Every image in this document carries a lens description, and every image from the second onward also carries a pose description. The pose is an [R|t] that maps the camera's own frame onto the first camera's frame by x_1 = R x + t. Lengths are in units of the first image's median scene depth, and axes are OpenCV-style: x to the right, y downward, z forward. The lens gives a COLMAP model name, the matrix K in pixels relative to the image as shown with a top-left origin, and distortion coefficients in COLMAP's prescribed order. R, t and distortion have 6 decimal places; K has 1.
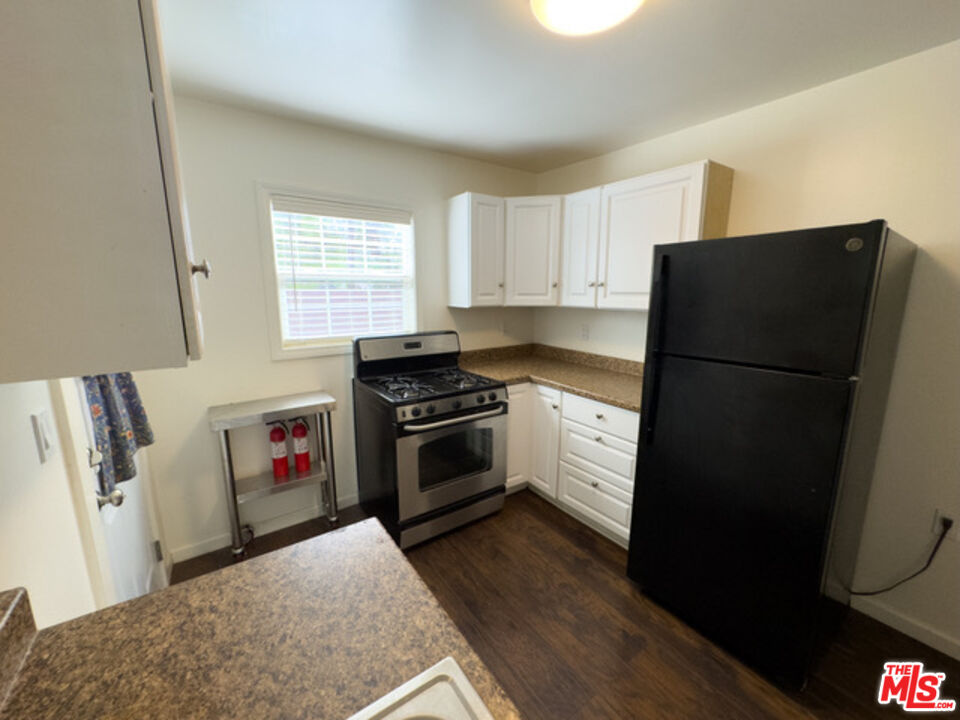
lens RADIAL K [[387.4, 0, 478.2], [0, 387.4, 359.4], [0, 0, 1]] dist [0.000402, -0.000154]
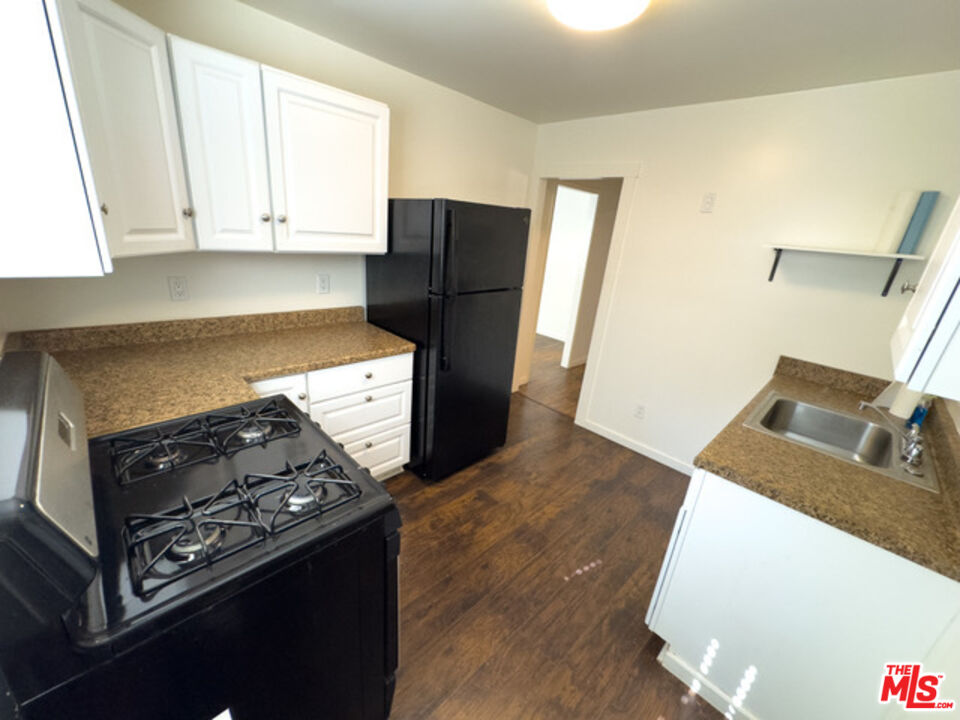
lens RADIAL K [[387.4, 0, 478.2], [0, 387.4, 359.4], [0, 0, 1]] dist [0.000402, -0.000154]
pose [[-0.166506, -0.340518, 0.925377, -0.543855], [0.089603, 0.929370, 0.358110, -0.186724], [-0.981961, 0.142544, -0.124235, 0.809988]]
